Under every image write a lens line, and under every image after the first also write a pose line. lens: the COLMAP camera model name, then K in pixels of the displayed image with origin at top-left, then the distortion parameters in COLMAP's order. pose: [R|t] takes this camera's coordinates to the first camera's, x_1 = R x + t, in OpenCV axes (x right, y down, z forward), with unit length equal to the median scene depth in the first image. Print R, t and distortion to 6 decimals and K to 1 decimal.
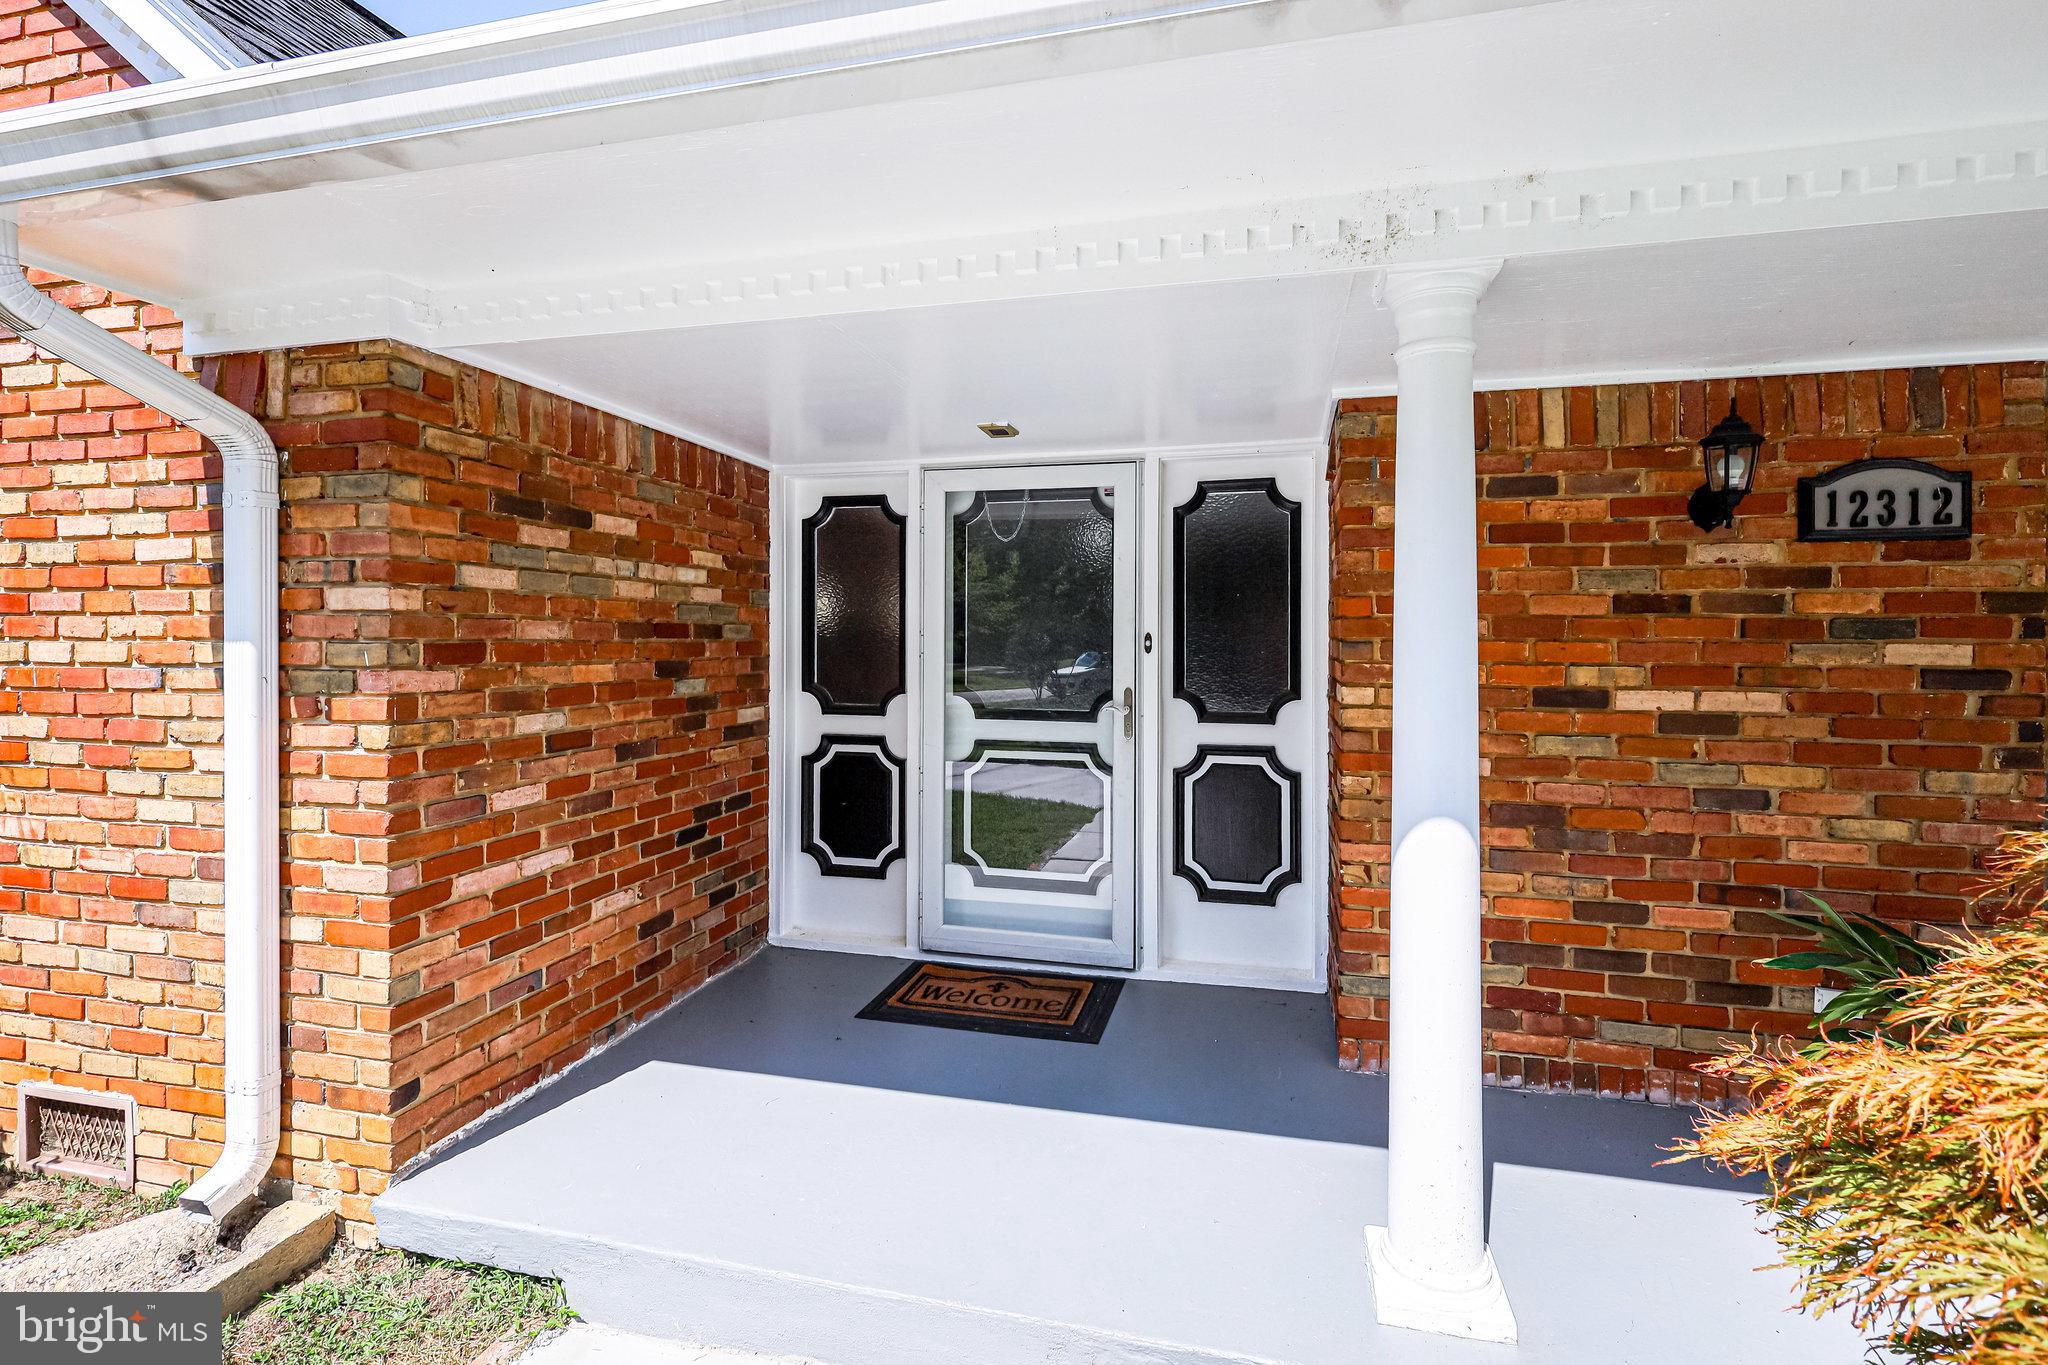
lens RADIAL K [[958.8, 0, 1024.0], [0, 958.8, 652.4], [0, 0, 1]] dist [0.000759, 0.000150]
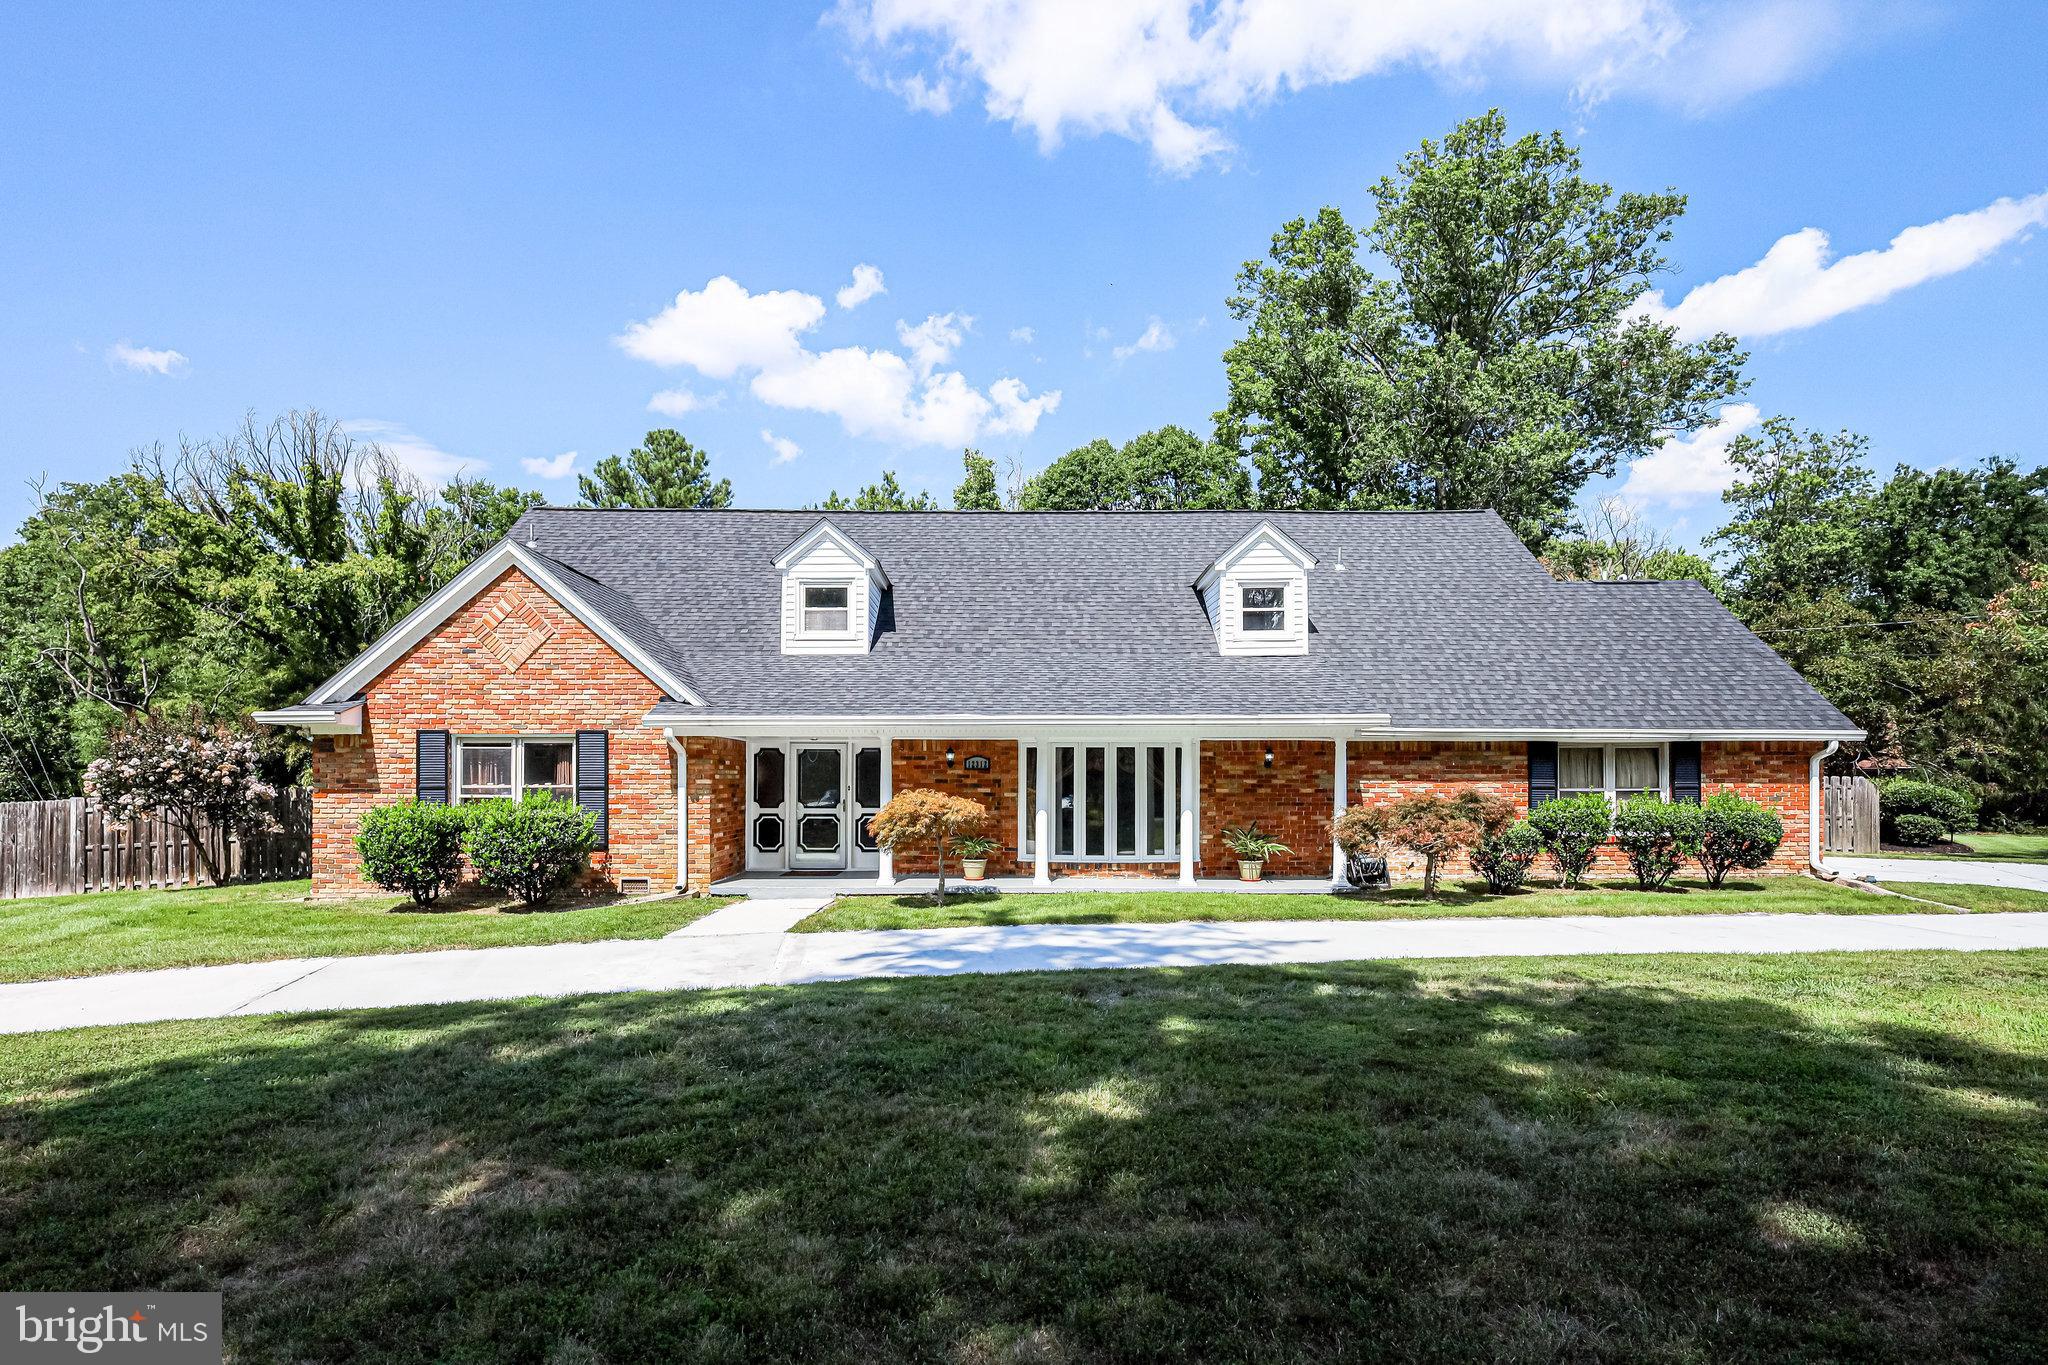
lens RADIAL K [[1006.5, 0, 1001.2], [0, 1006.5, 767.0], [0, 0, 1]] dist [0.003223, 0.000056]
pose [[0.971746, 0.001056, 0.236026, -0.344440], [0.003122, 0.999845, -0.017327, -0.030158], [-0.236008, 0.017574, 0.971592, -4.545934]]
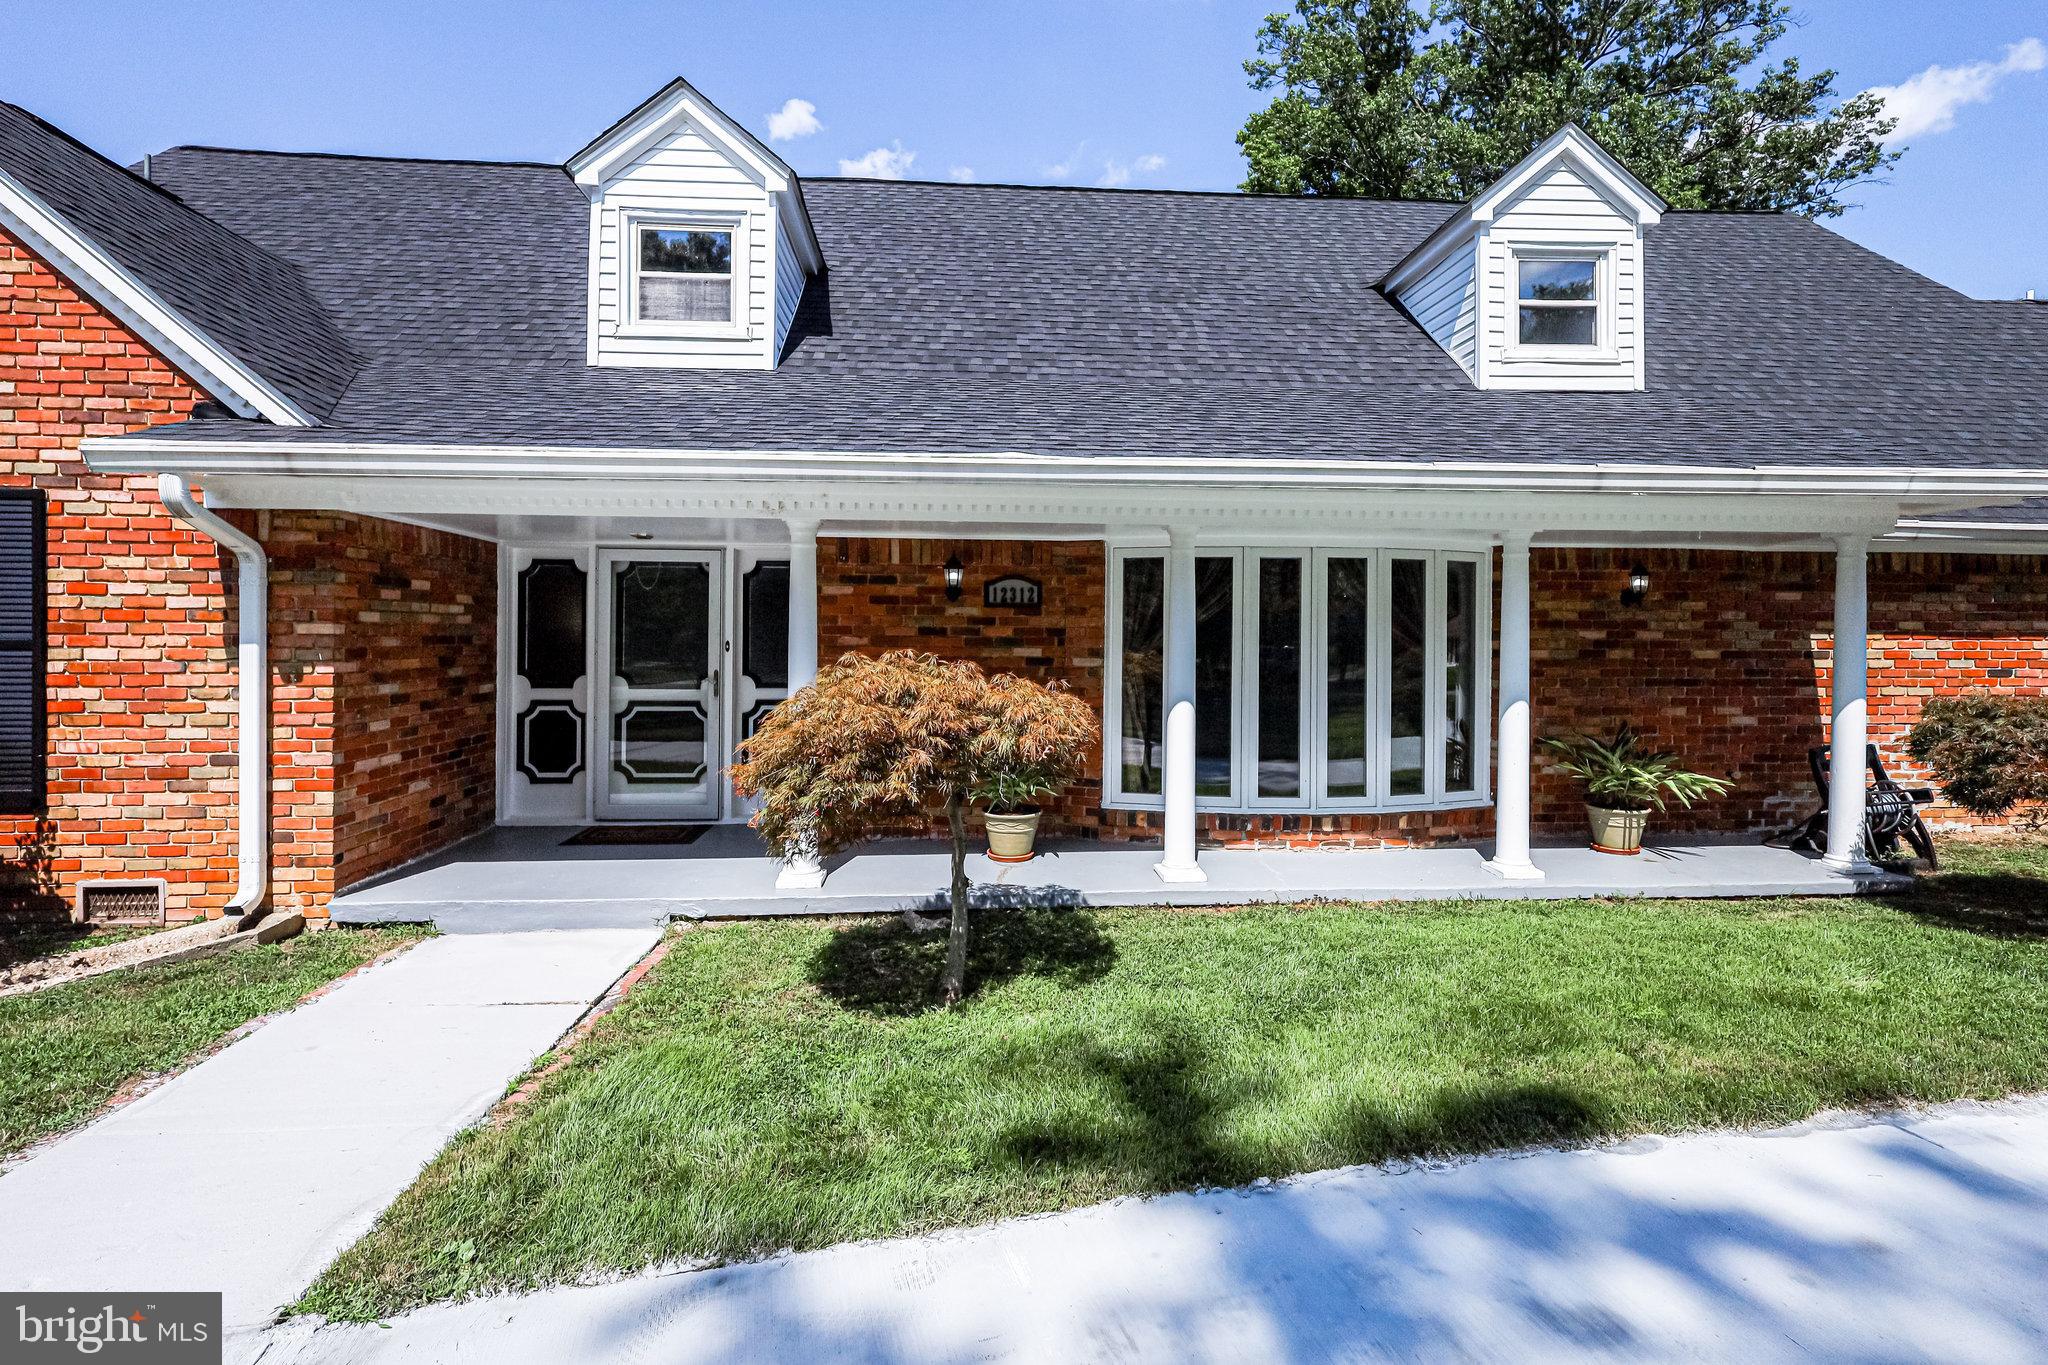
lens RADIAL K [[989.2, 0, 1033.3], [0, 989.2, 632.5], [0, 0, 1]] dist [0.004534, 0.000486]
pose [[0.948021, 0.003439, 0.318189, 0.109905], [0.000576, 0.999921, -0.012523, -0.016669], [-0.318207, 0.012055, 0.947944, -1.427010]]
